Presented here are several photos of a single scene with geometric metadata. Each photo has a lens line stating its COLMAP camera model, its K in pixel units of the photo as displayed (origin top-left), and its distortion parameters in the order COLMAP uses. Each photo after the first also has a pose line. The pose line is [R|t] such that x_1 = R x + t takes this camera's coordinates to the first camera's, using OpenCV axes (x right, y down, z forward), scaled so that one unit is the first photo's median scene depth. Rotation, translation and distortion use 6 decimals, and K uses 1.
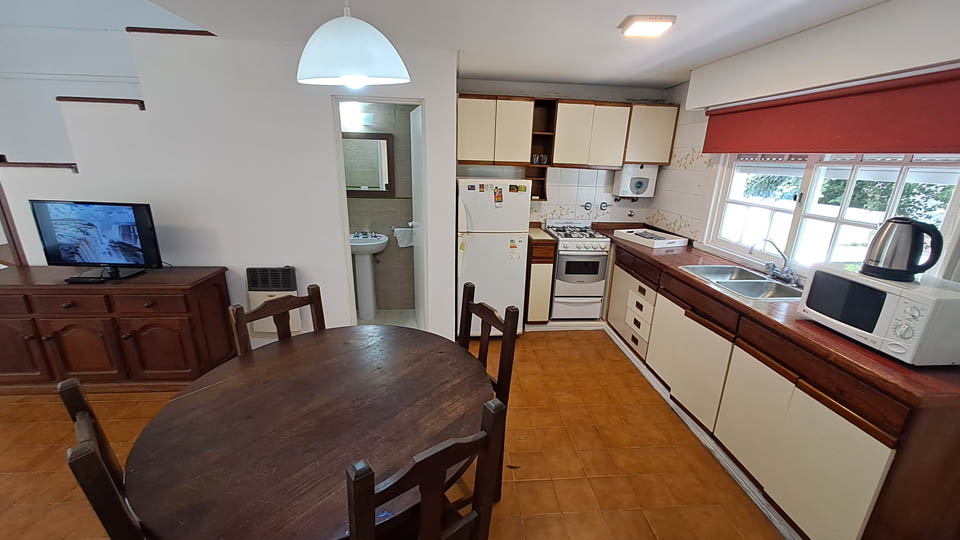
lens RADIAL K [[376.9, 0, 481.2], [0, 376.9, 270.5], [0, 0, 1]] dist [-0.003306, 0.000085]
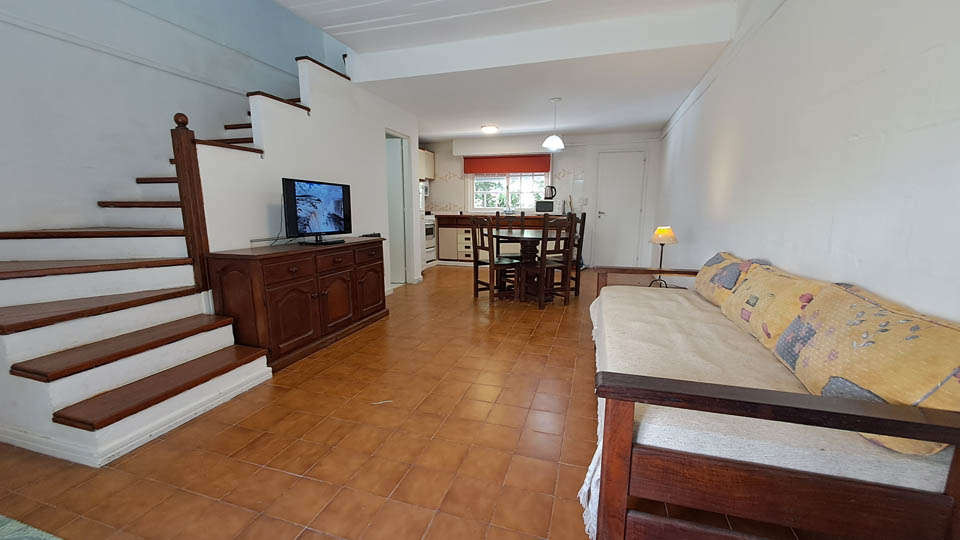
lens RADIAL K [[376.9, 0, 483.1], [0, 376.9, 270.5], [0, 0, 1]] dist [-0.003306, 0.000085]
pose [[0.372766, -0.181327, 0.910036, -1.562679], [0.280967, 0.956740, 0.075544, 0.124669], [-0.884366, 0.227530, 0.407587, 0.043965]]
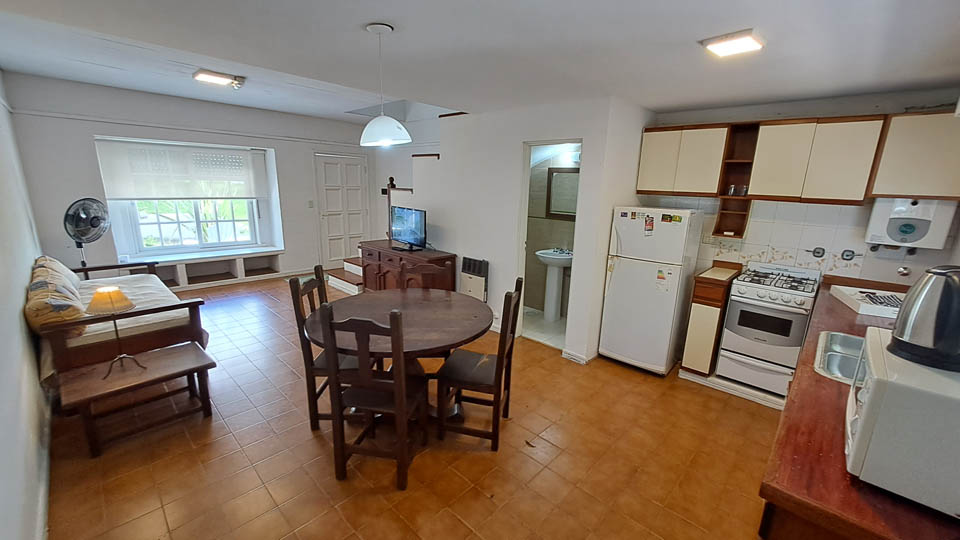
lens RADIAL K [[376.9, 0, 480.7], [0, 376.9, 271.1], [0, 0, 1]] dist [-0.003306, 0.000085]
pose [[0.665861, 0.163916, -0.727846, 0.476358], [-0.229052, 0.973366, 0.009664, 0.017507], [0.710045, 0.160280, 0.685672, 0.008178]]
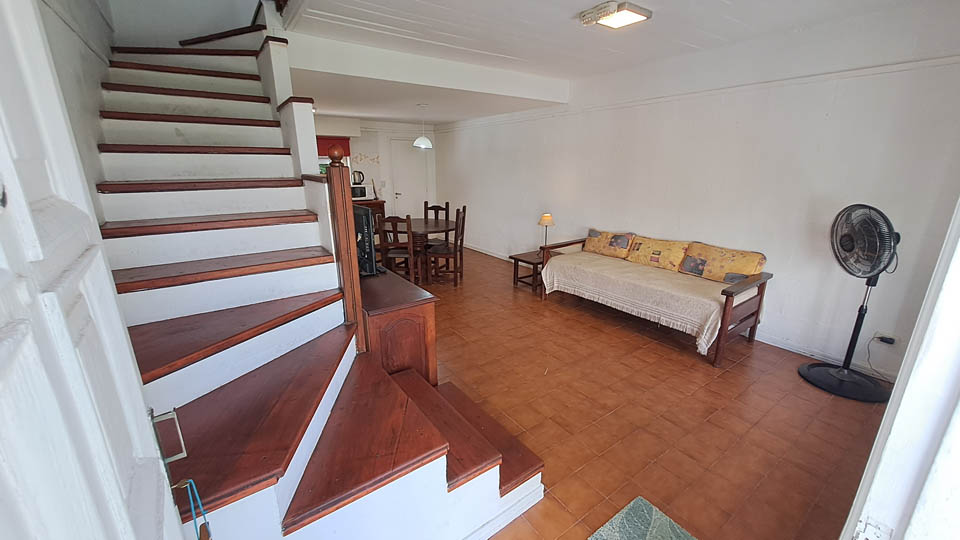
lens RADIAL K [[376.9, 0, 482.0], [0, 376.9, 269.9], [0, 0, 1]] dist [-0.003306, 0.000085]
pose [[-0.508581, -0.261773, 0.820256, -1.684642], [0.241711, 0.870947, 0.427817, -0.303065], [-0.826390, 0.415845, -0.379674, 0.893716]]
